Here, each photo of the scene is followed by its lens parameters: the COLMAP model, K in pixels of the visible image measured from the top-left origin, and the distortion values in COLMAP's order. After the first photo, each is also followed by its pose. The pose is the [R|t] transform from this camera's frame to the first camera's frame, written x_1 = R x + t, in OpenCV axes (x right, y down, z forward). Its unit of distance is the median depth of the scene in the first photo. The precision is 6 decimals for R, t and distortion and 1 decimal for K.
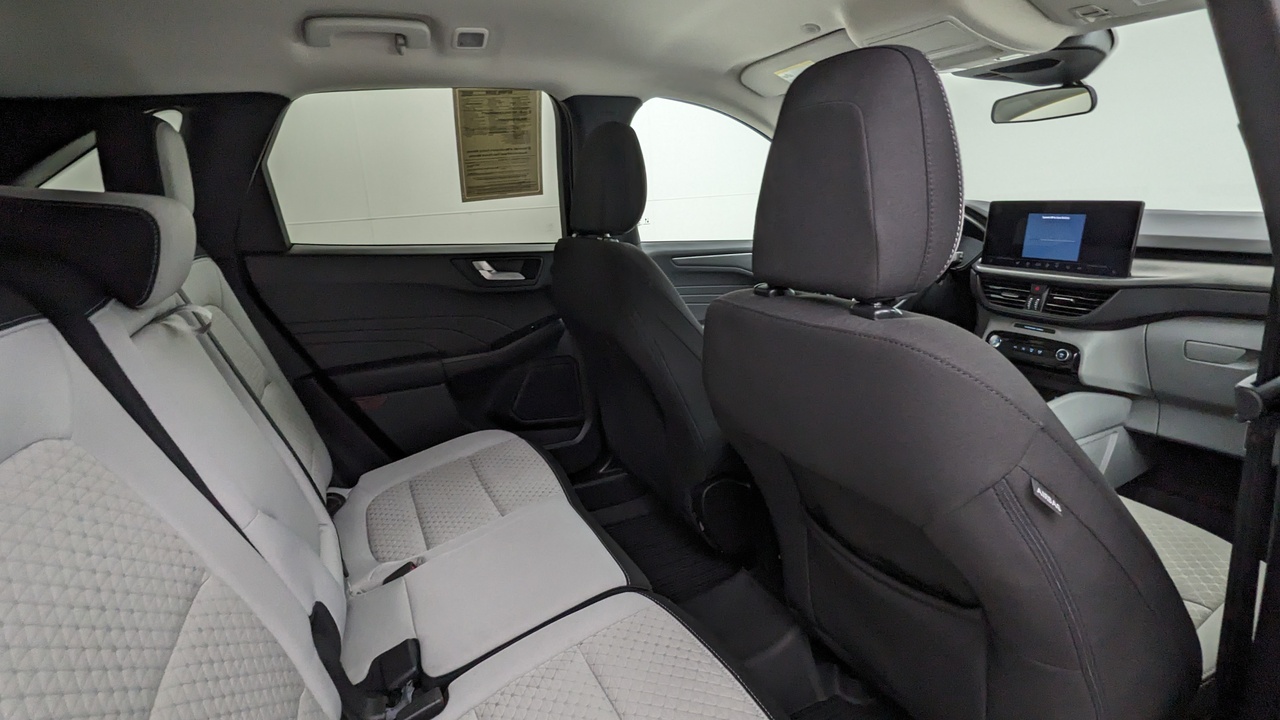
lens RADIAL K [[610.5, 0, 643.1], [0, 610.5, 359.4], [0, 0, 1]] dist [0.003290, -0.005253]
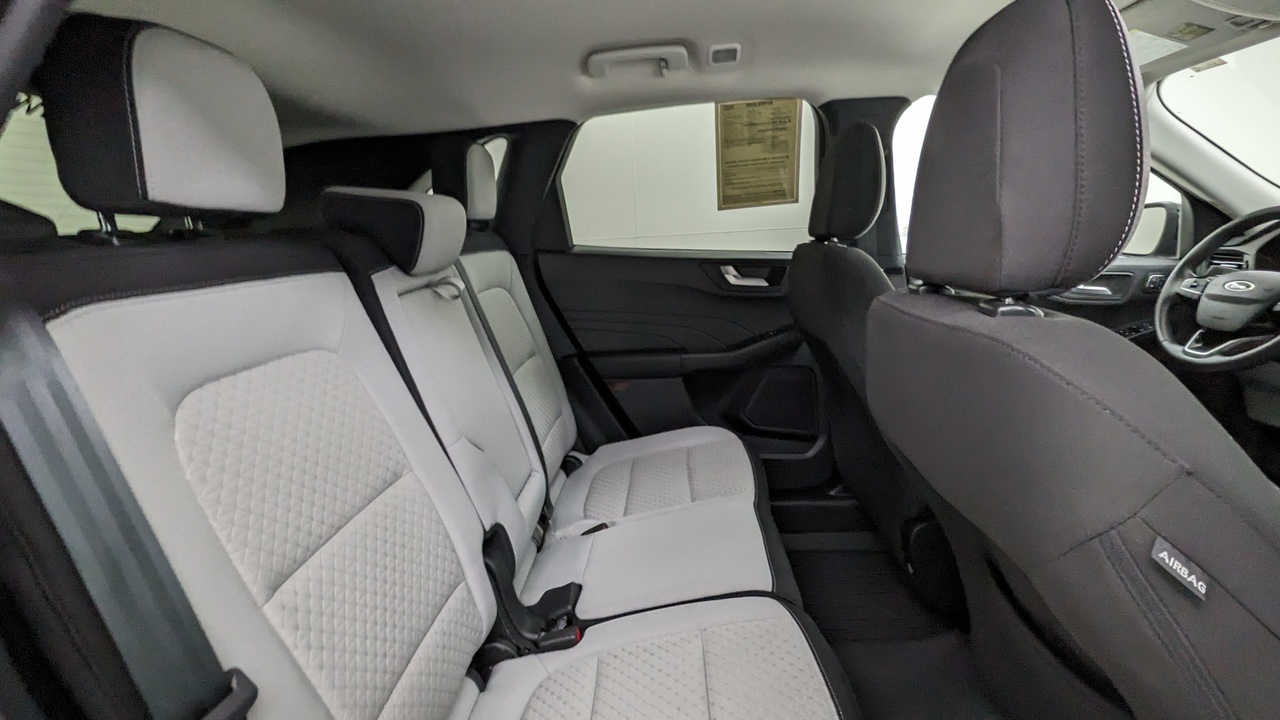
lens RADIAL K [[610.5, 0, 640.0], [0, 610.5, 359.2], [0, 0, 1]] dist [0.003290, -0.005253]
pose [[0.875596, 0.108394, -0.470725, 0.138828], [-0.123070, 0.992398, -0.000402, 0.020283], [0.467103, 0.058284, 0.882280, 0.018462]]
